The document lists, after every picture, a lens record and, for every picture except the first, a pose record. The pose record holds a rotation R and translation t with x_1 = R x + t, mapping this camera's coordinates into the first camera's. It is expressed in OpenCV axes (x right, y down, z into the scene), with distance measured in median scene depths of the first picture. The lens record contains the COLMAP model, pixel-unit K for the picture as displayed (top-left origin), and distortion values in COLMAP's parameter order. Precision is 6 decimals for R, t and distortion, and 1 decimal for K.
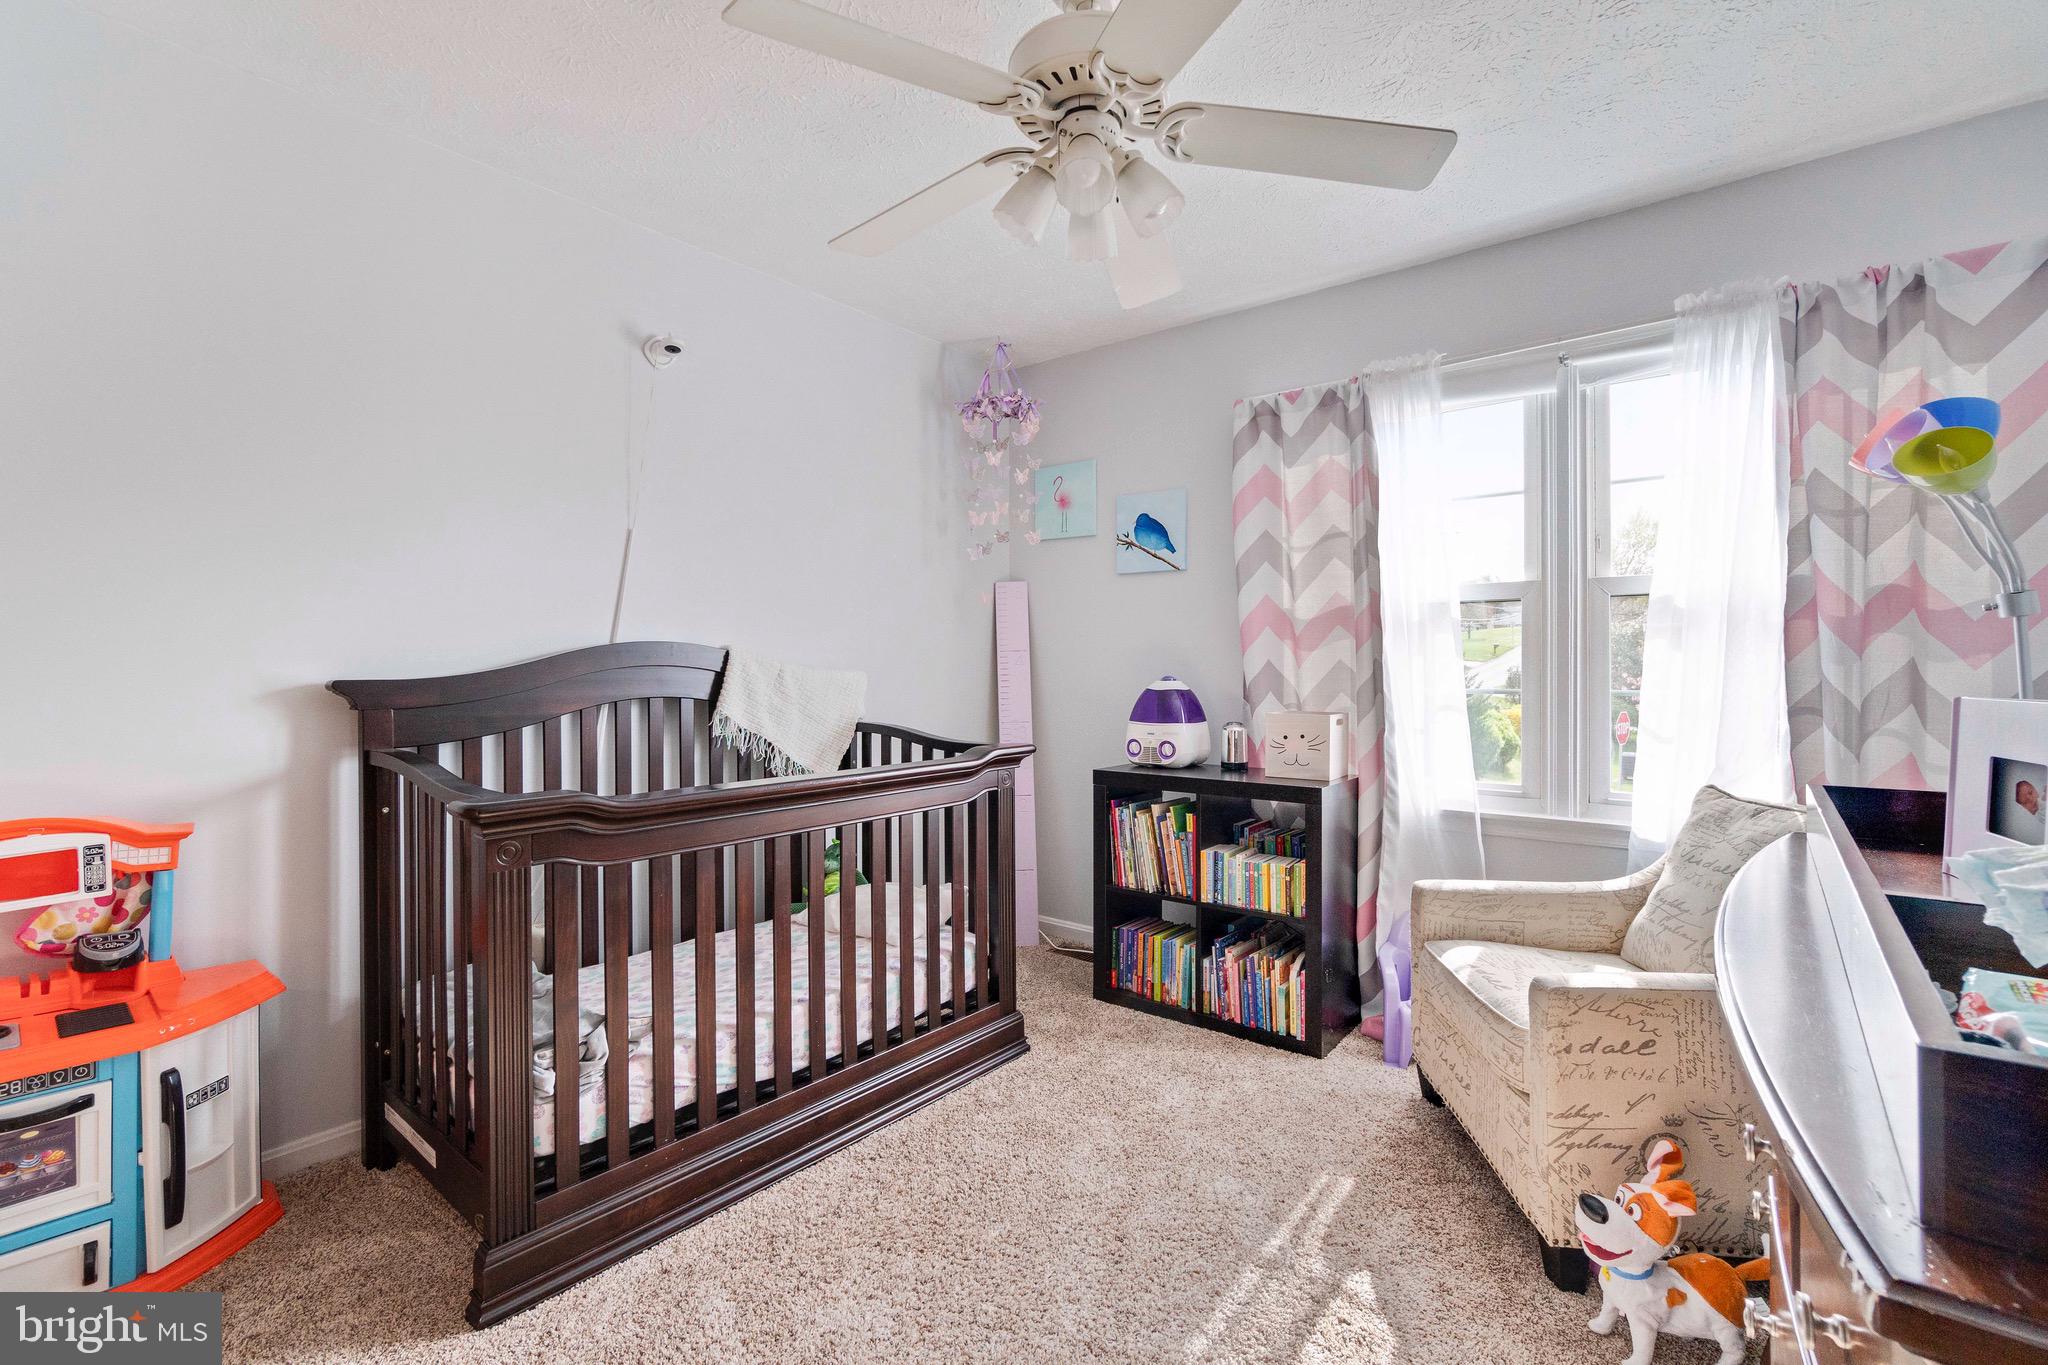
lens RADIAL K [[803.2, 0, 1024.0], [0, 803.2, 682.5], [0, 0, 1]] dist [-0.001519, -0.000209]
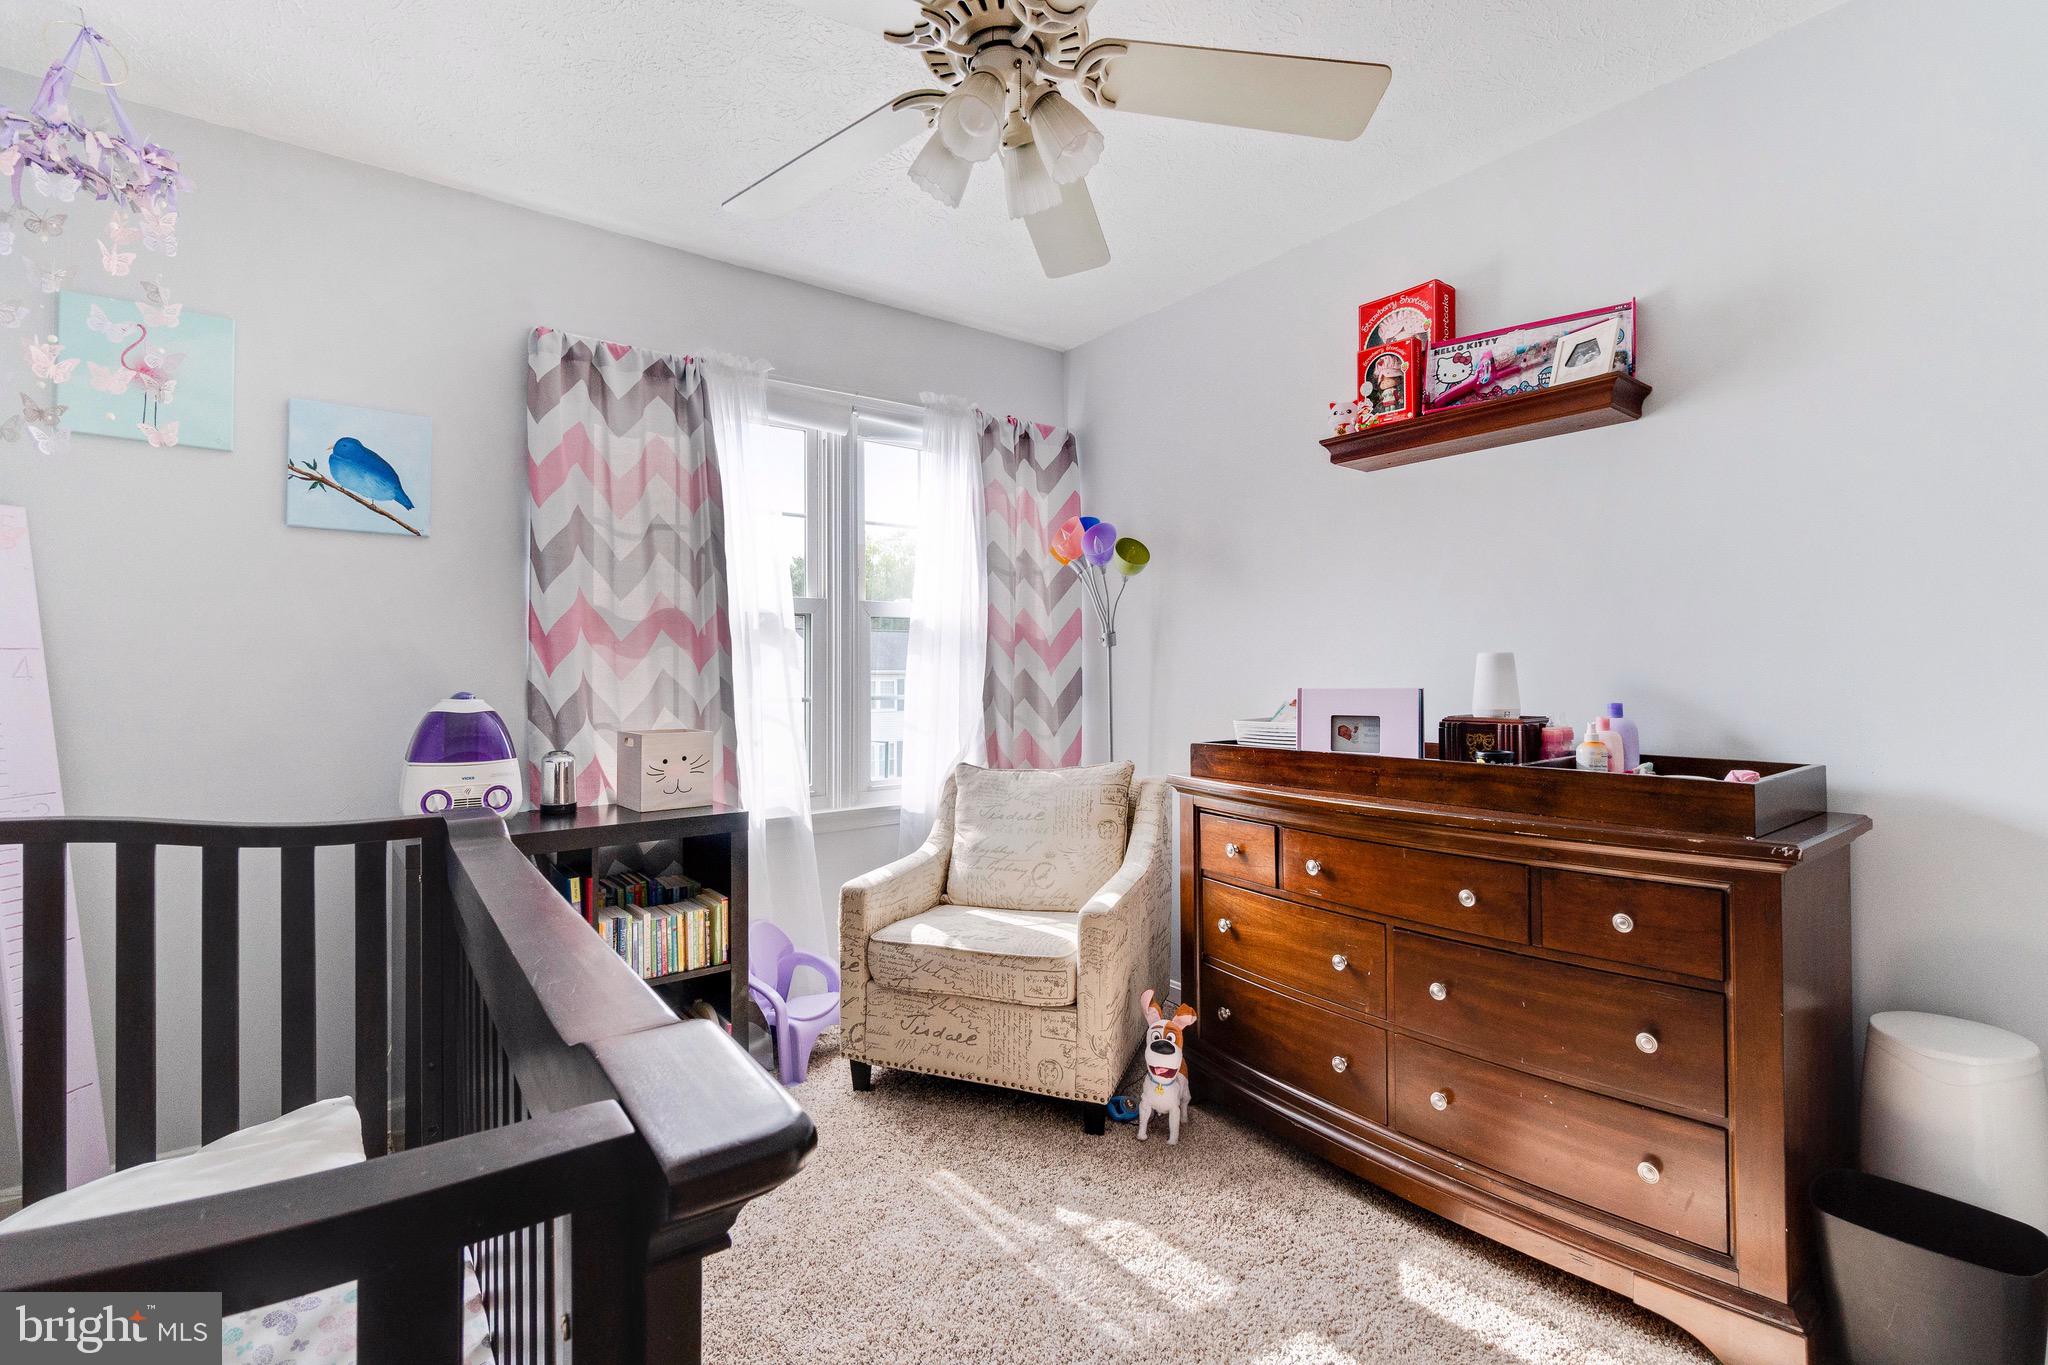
lens RADIAL K [[917.7, 0, 994.4], [0, 917.7, 662.0], [0, 0, 1]] dist [-0.000618, -0.000045]
pose [[0.309323, 0.008731, 0.950917, -0.465892], [0.024830, 0.999543, -0.017254, -0.010200], [-0.950633, 0.028948, 0.308965, 0.364017]]
